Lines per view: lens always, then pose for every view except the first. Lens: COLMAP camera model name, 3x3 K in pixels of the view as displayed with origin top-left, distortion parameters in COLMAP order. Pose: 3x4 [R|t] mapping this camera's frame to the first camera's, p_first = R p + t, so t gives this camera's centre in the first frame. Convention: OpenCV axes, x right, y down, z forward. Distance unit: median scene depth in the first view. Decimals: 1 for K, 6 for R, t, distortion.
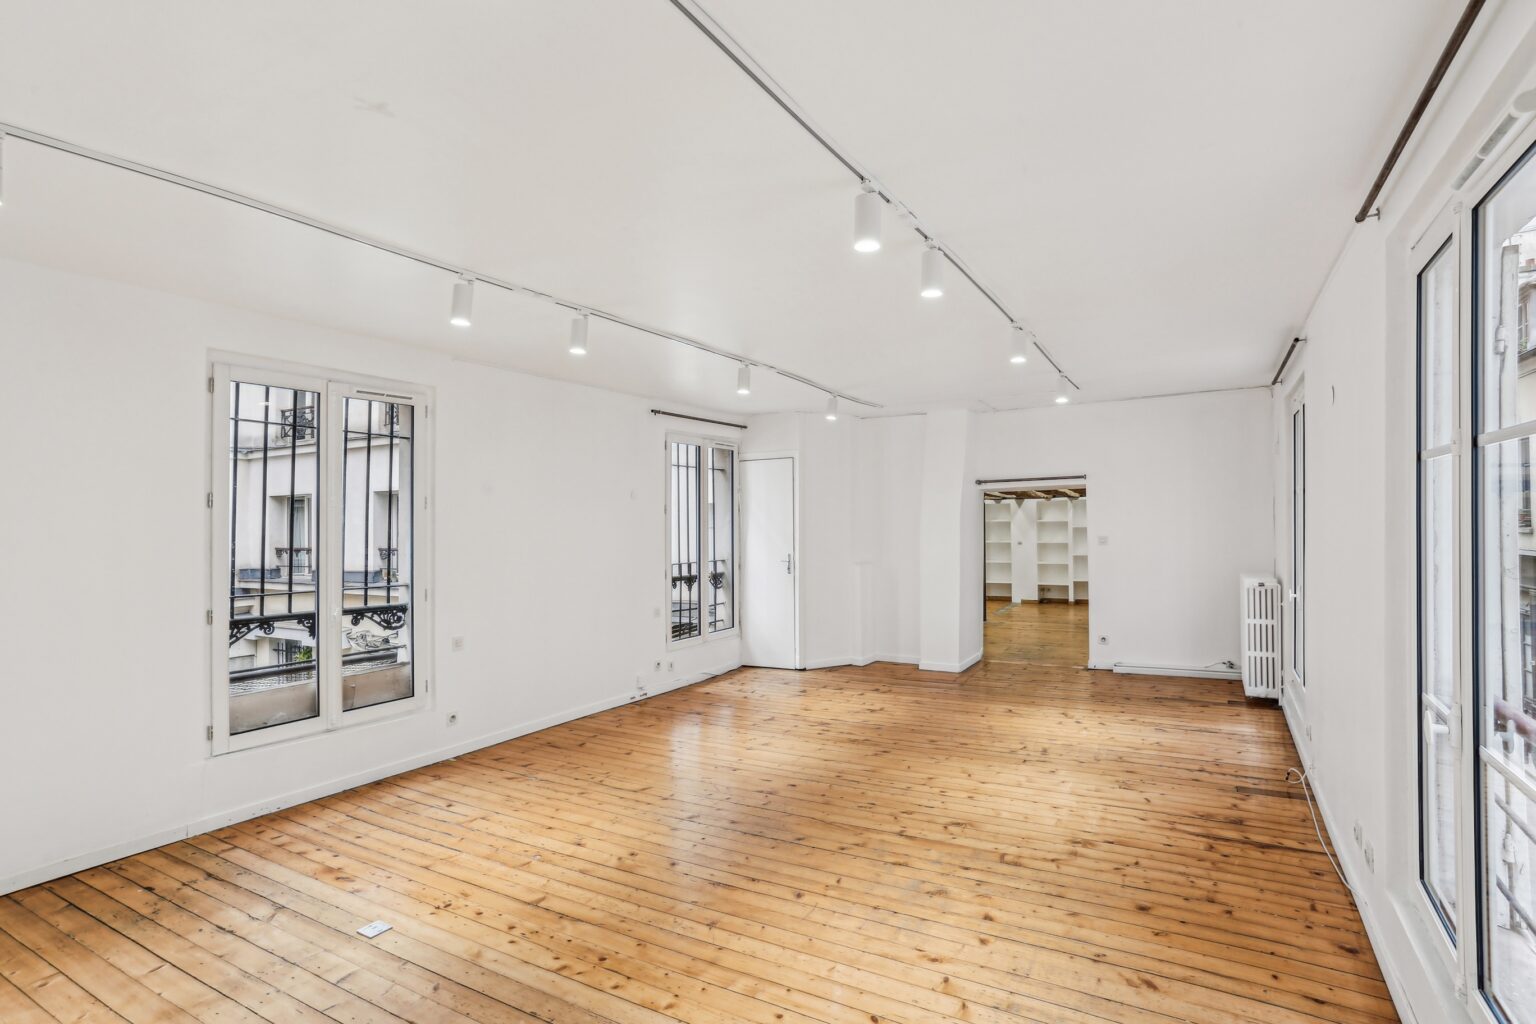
lens RADIAL K [[814.9, 0, 765.8], [0, 814.9, 538.7], [0, 0, 1]] dist [-0.059705, 0.119438]
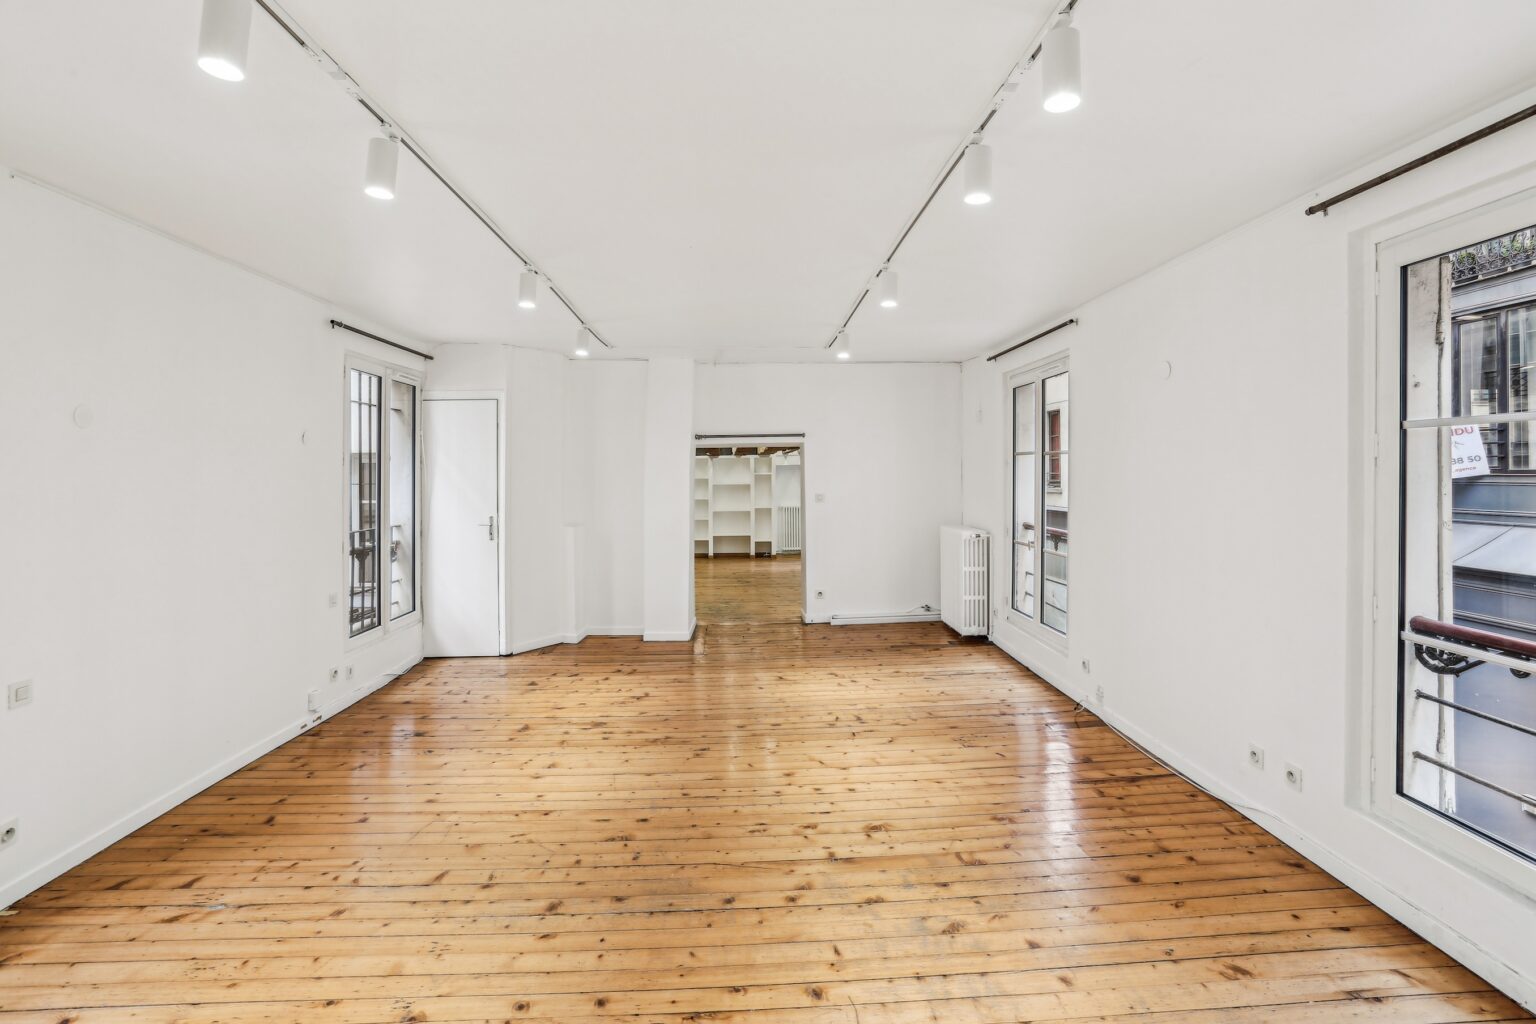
lens RADIAL K [[768.3, 0, 775.8], [0, 768.3, 492.4], [0, 0, 1]] dist [-0.066476, 0.034855]
pose [[0.831960, -0.003913, 0.554822, -0.224895], [0.005516, 0.999984, -0.001219, -0.004587], [-0.554808, 0.004074, 0.831968, 0.286052]]
